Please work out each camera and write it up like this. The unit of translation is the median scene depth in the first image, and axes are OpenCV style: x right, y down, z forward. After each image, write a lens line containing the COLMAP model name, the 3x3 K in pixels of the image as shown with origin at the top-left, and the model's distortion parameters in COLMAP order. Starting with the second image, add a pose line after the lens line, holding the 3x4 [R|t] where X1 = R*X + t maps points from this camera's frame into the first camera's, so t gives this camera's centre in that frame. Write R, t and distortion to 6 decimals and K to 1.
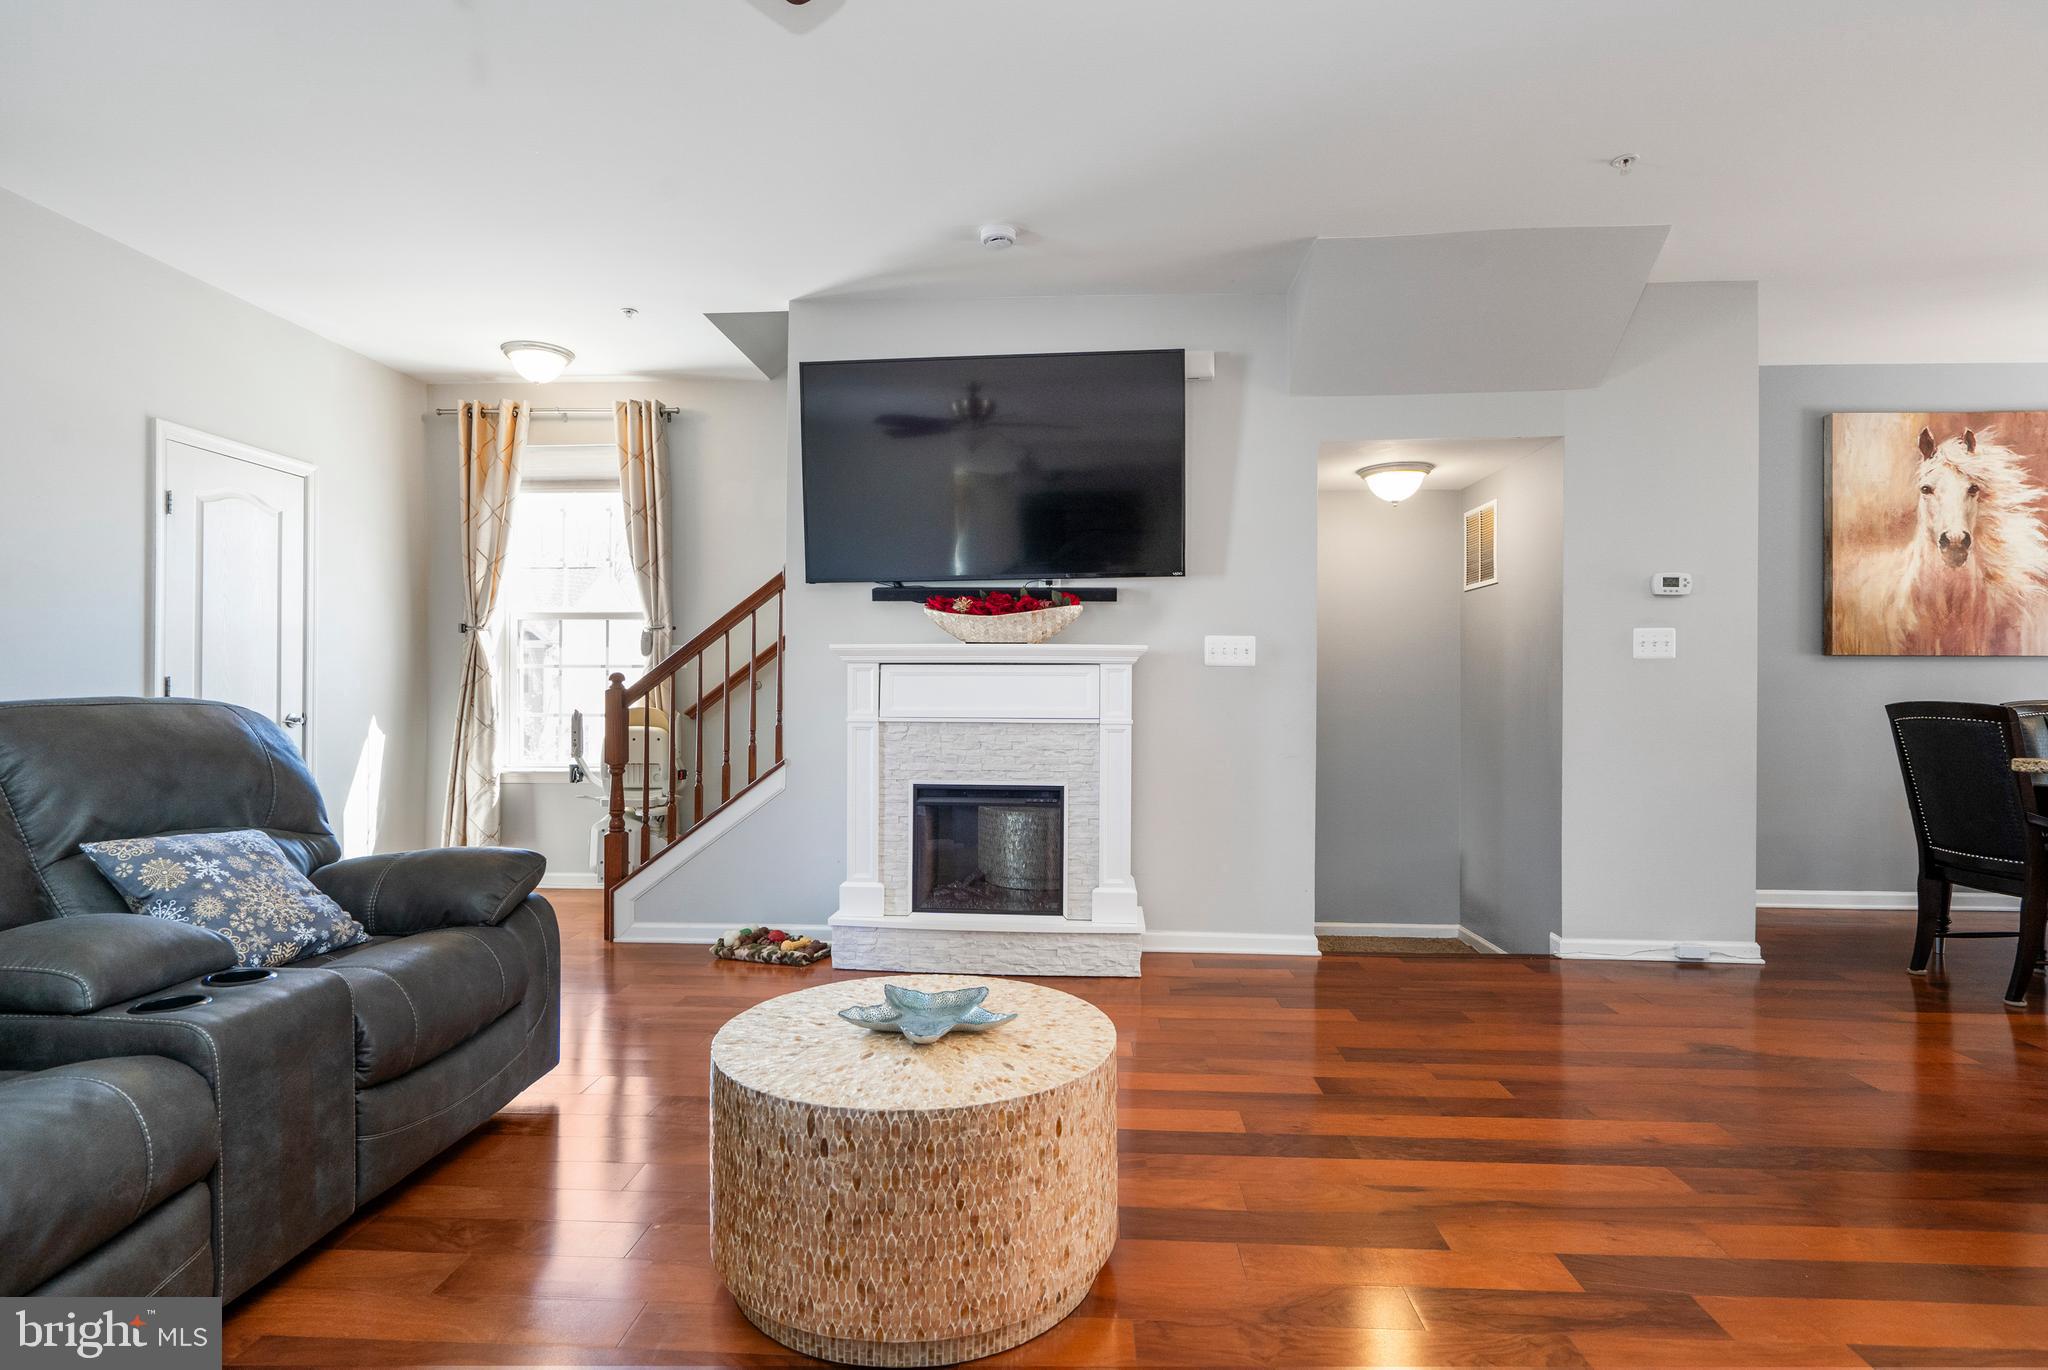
lens RADIAL K [[1019.4, 0, 1025.7], [0, 1019.4, 694.1], [0, 0, 1]] dist [-0.000212, 0.000471]
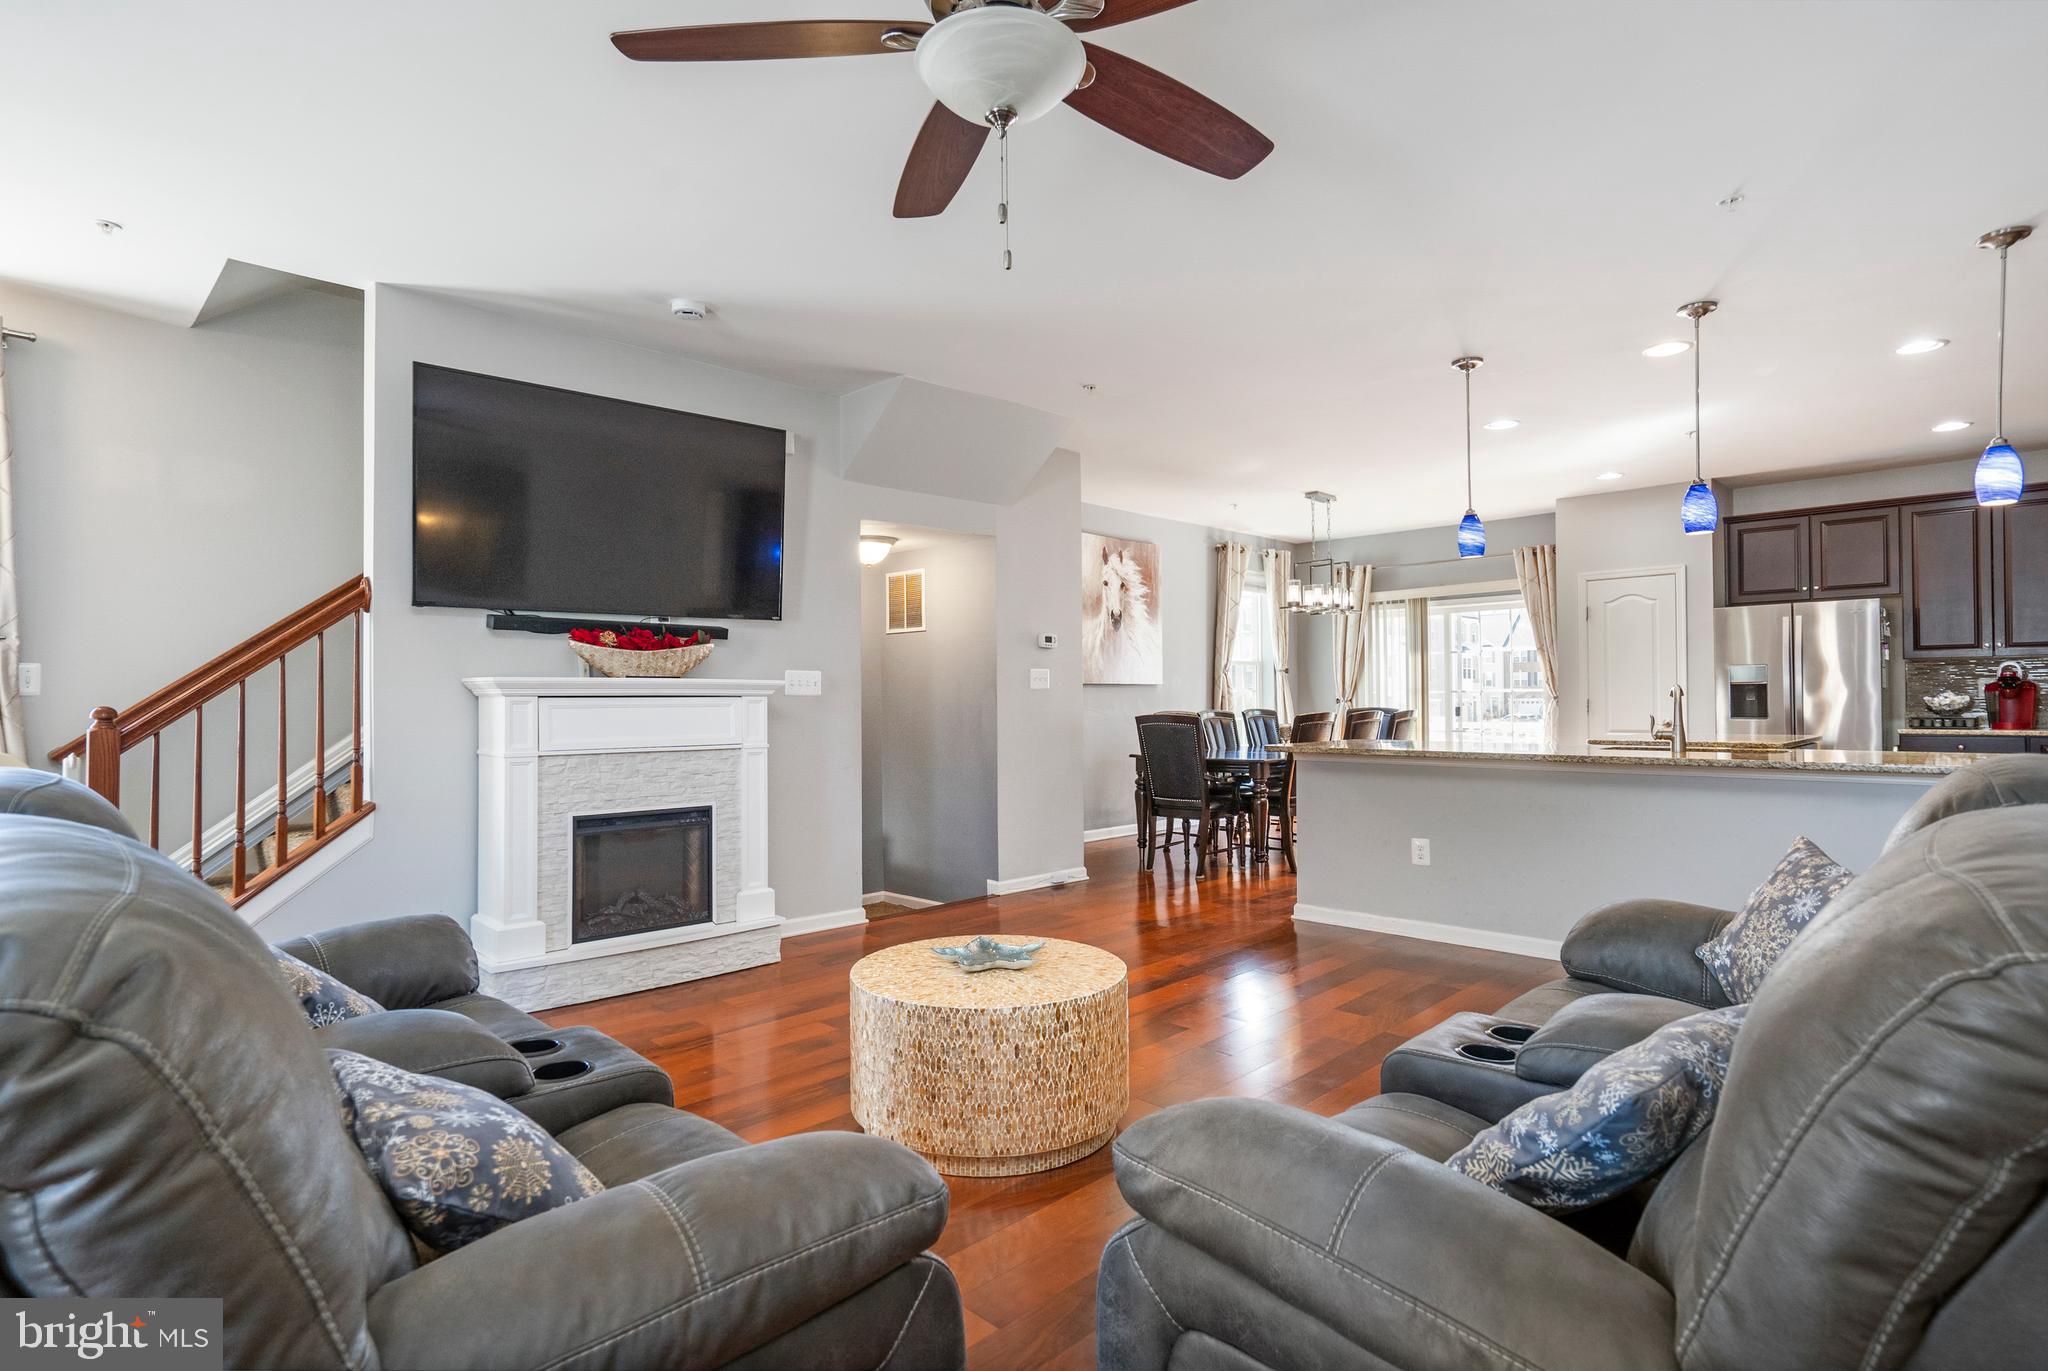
lens RADIAL K [[1038.3, 0, 1017.7], [0, 1038.3, 691.3], [0, 0, 1]] dist [0.001601, 0.000803]
pose [[0.664250, -0.003375, 0.747503, -0.466356], [0.007973, 0.999965, -0.002571, -0.022973], [-0.747468, 0.007667, 0.664254, -0.005507]]
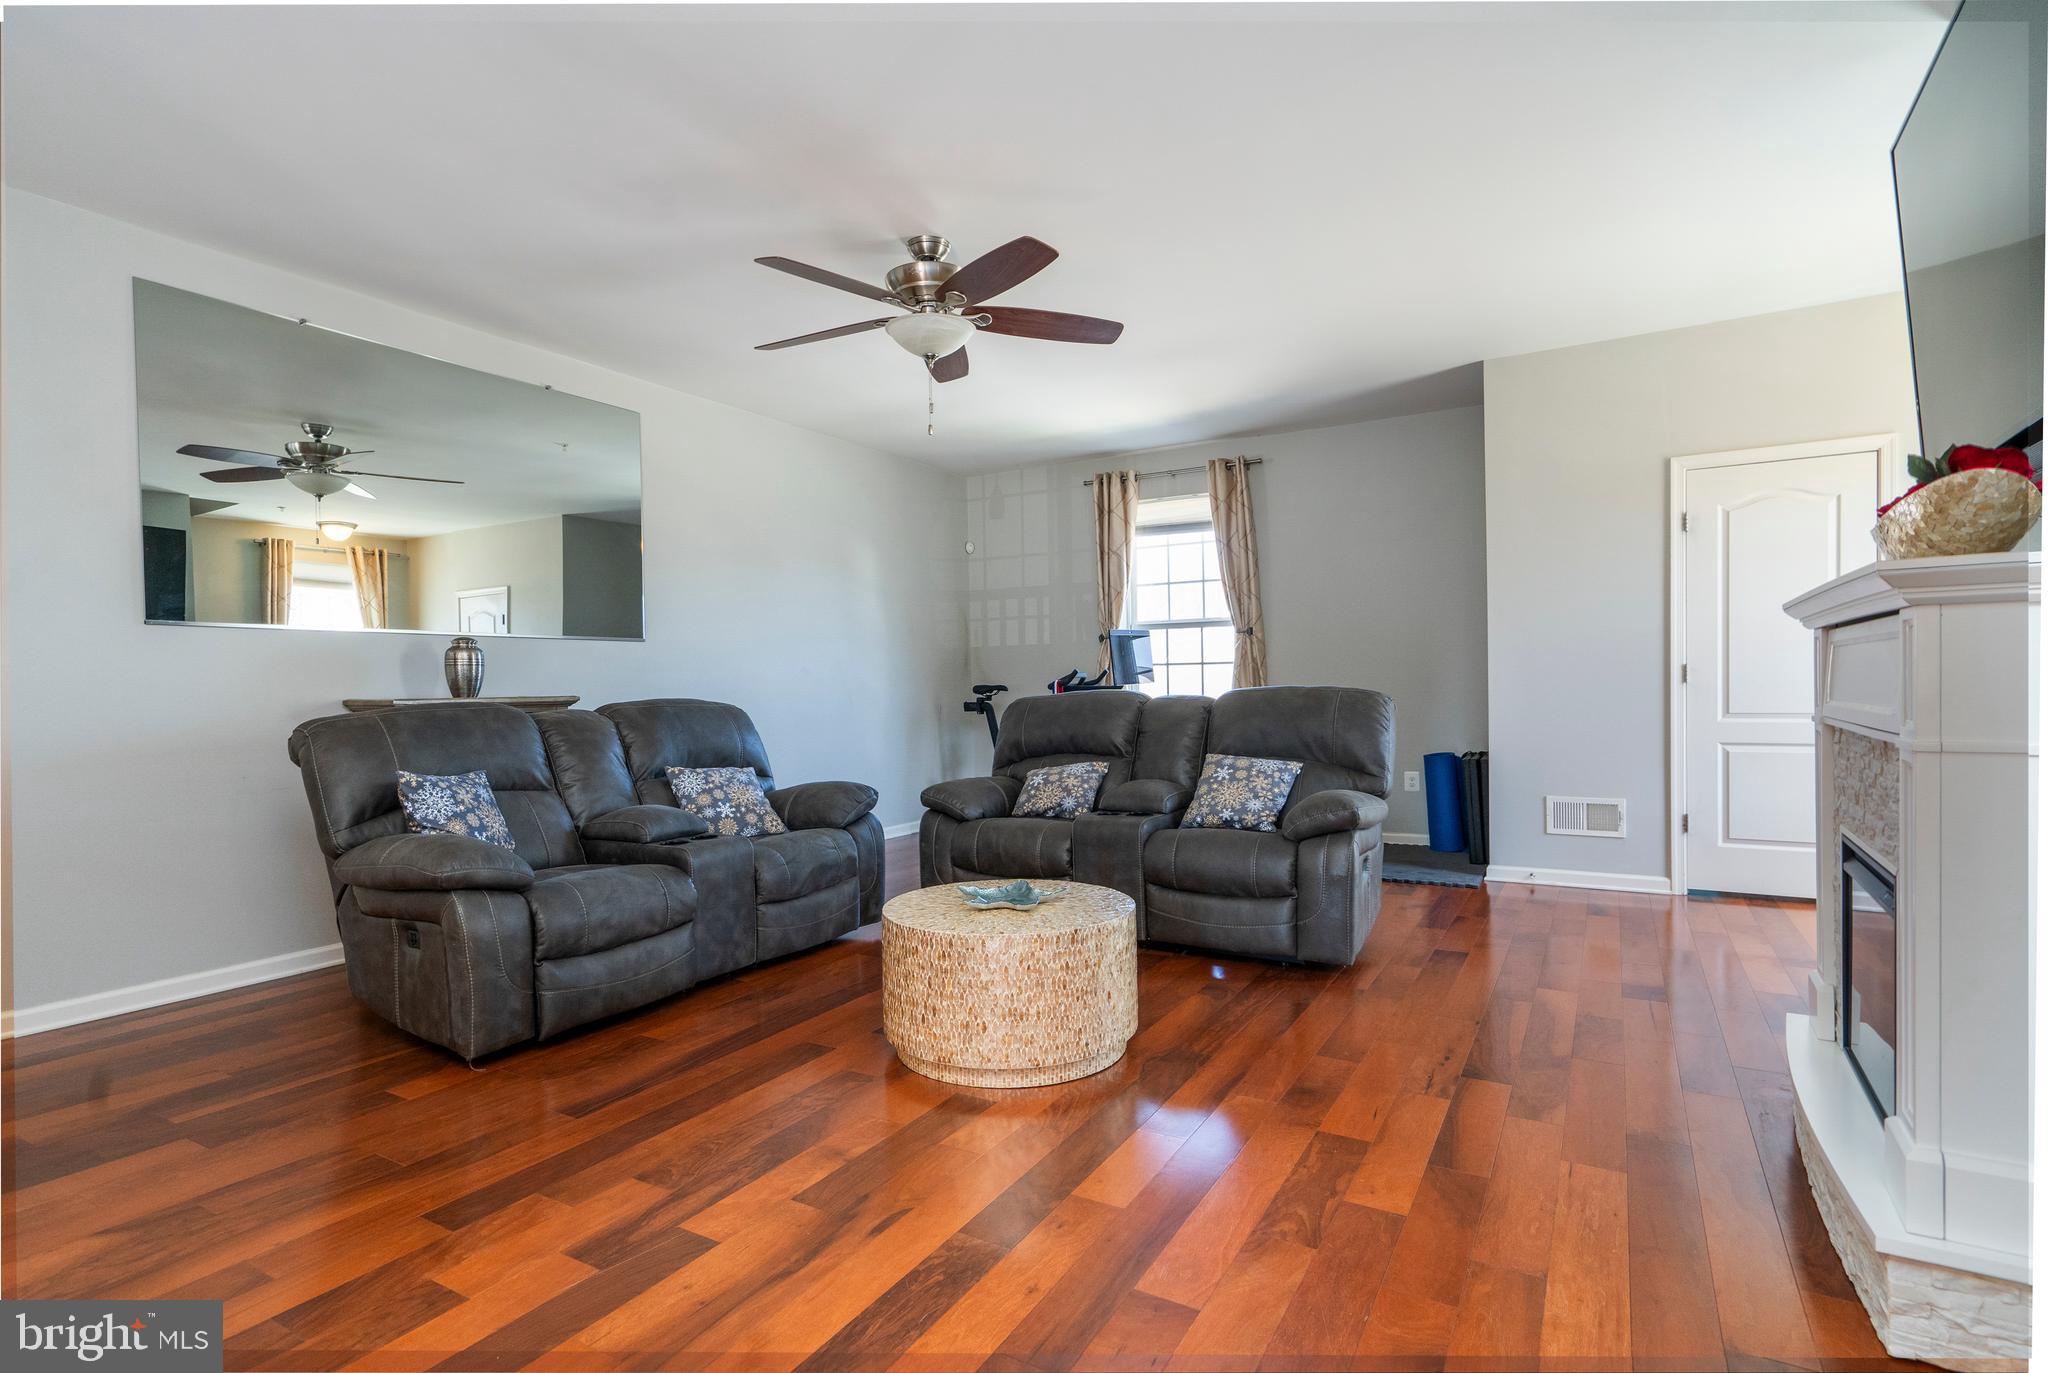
lens RADIAL K [[1007.9, 0, 1022.6], [0, 1007.9, 727.2], [0, 0, 1]] dist [0.000964, 0.000036]
pose [[-0.447990, 0.044335, -0.892938, 0.493684], [0.017383, 0.999013, 0.040881, -0.003947], [0.893869, 0.002792, -0.448319, 0.671983]]
